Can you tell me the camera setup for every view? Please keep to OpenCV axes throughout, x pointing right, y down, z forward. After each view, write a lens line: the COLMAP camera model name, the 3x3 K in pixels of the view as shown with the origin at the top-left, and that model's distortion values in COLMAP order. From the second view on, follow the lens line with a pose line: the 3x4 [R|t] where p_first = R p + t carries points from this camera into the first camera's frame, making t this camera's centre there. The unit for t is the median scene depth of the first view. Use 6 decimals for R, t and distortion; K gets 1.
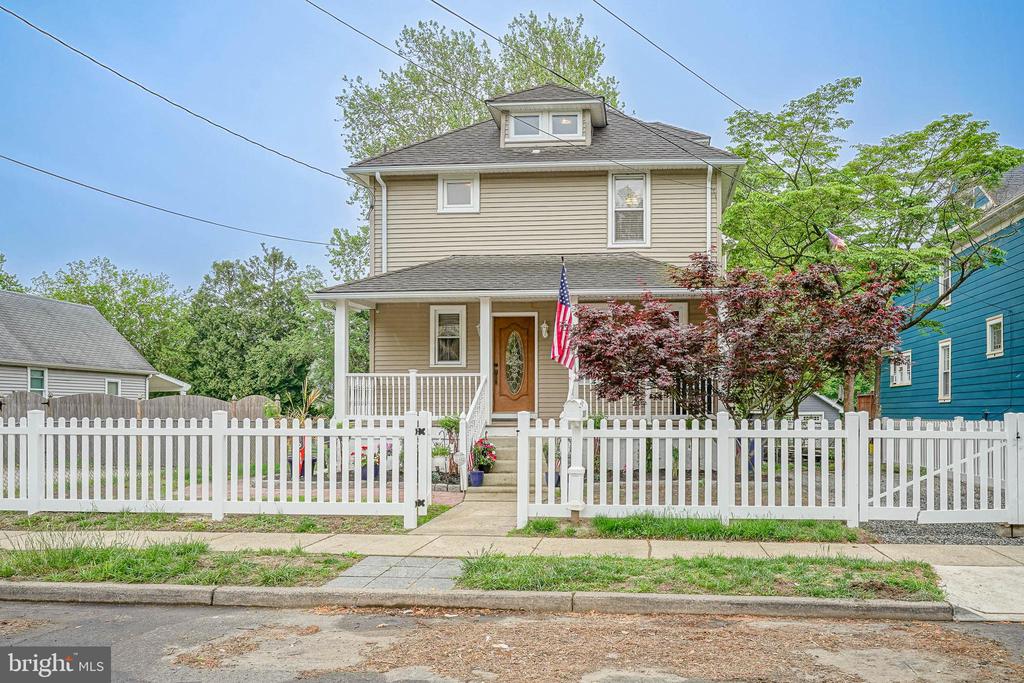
lens RADIAL K [[1401.0, 0, 512.1], [0, 1401.0, 400.1], [0, 0, 1]] dist [-0.019663, 0.046123]
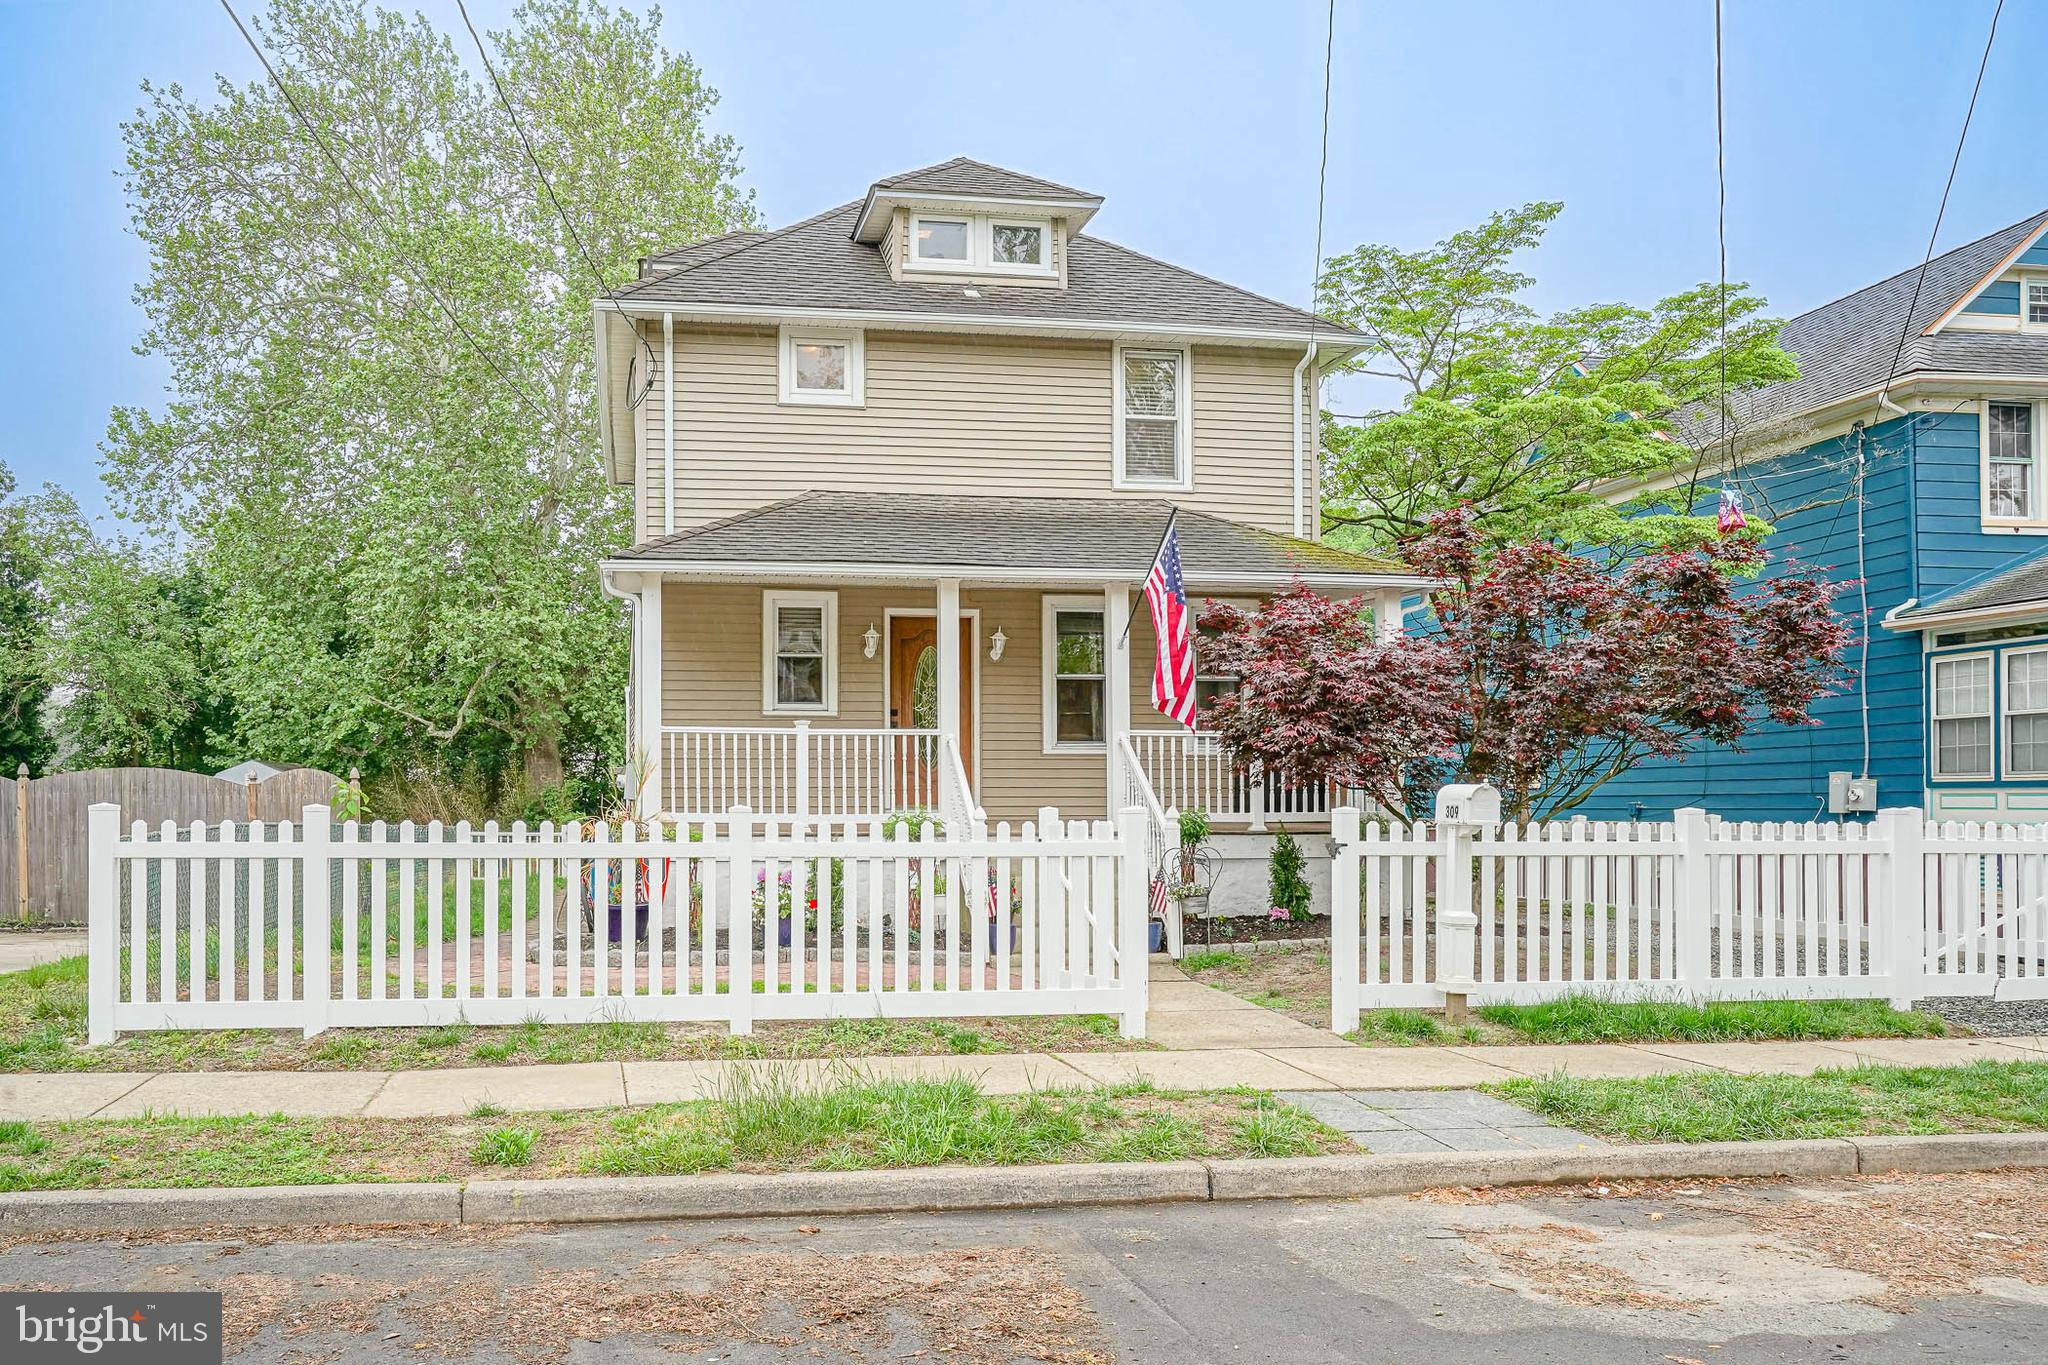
lens RADIAL K [[2814.1, 0, 1024.0], [0, 2814.1, 682.5], [0, 0, 1]] dist [0.019448, -0.065742]
pose [[0.921515, 0.016902, 0.387975, -0.366293], [-0.003401, 0.999365, -0.035460, -0.000304], [-0.388328, 0.031357, 0.920987, 0.057348]]
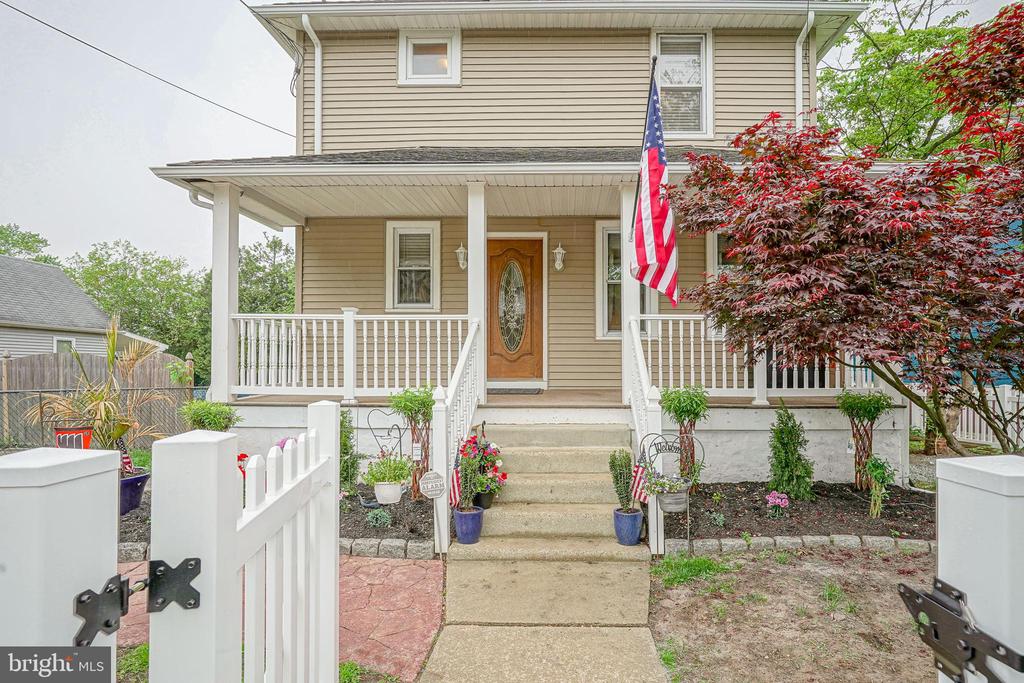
lens RADIAL K [[681.4, 0, 542.6], [0, 681.4, 355.2], [0, 0, 1]] dist [-0.013787, -0.001417]
pose [[0.991181, 0.005330, 0.132408, -0.027861], [-0.004170, 0.999950, -0.009039, -0.000129], [-0.132450, 0.008407, 0.991154, 0.681810]]
